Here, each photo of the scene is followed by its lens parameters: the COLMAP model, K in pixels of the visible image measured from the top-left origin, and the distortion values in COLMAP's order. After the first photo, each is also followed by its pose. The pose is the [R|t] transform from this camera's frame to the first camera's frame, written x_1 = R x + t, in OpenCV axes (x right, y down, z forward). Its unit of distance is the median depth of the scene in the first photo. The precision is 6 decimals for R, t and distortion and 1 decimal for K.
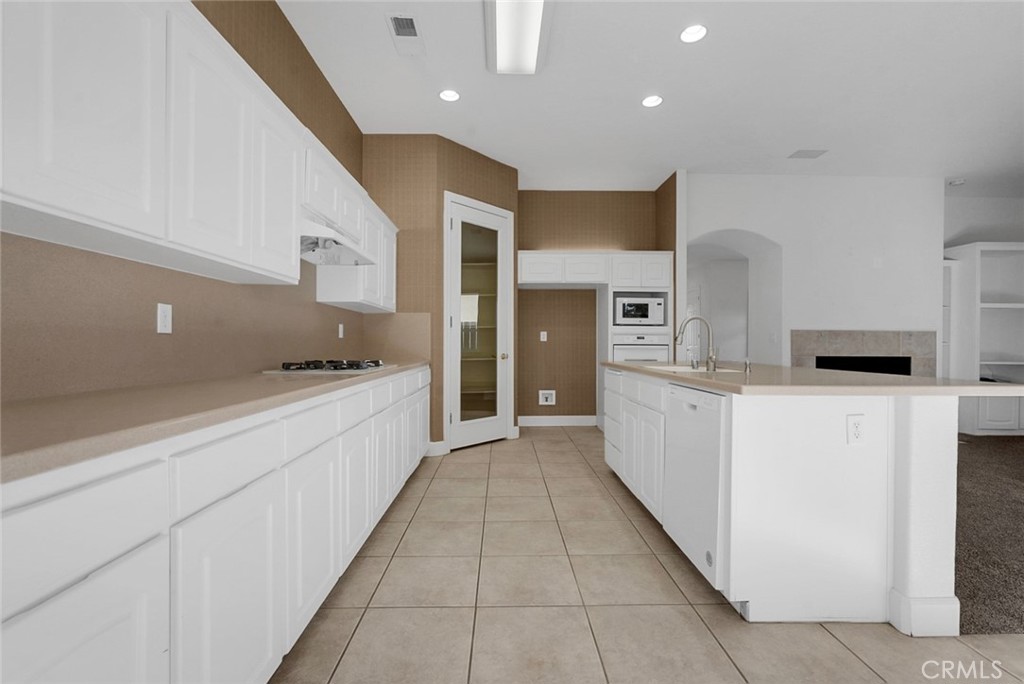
lens RADIAL K [[463.4, 0, 514.0], [0, 463.4, 345.6], [0, 0, 1]] dist [-0.003496, 0.000125]
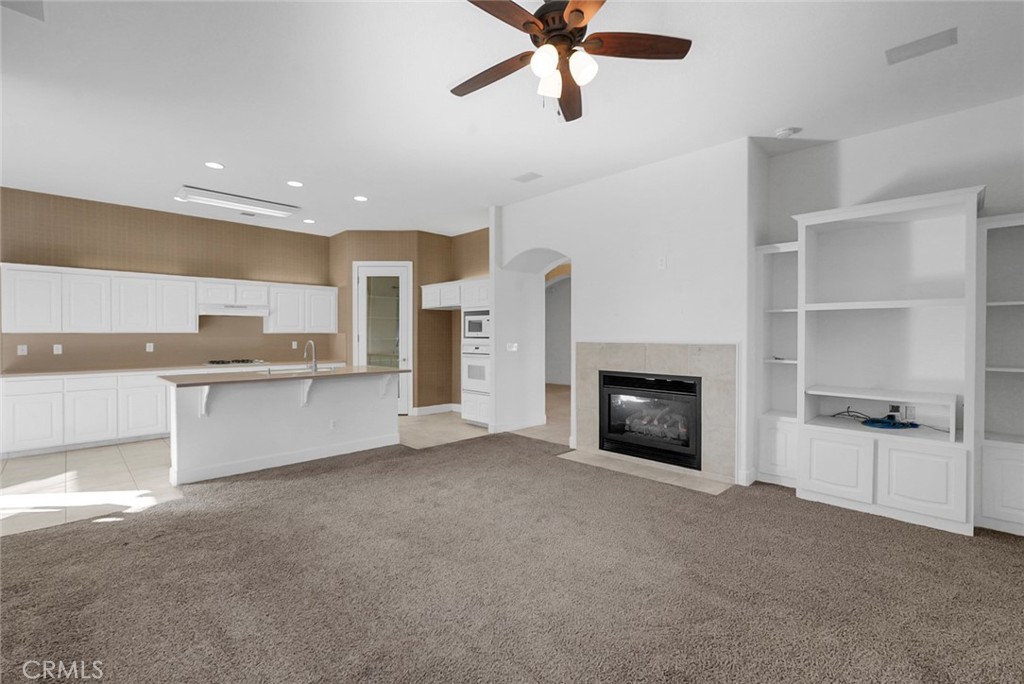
lens RADIAL K [[463.4, 0, 511.5], [0, 463.4, 339.2], [0, 0, 1]] dist [-0.003496, 0.000125]
pose [[0.679433, 0.000425, -0.733738, 1.240058], [0.001728, 0.999996, 0.002180, -0.043133], [0.733736, -0.002749, 0.679429, 0.226890]]
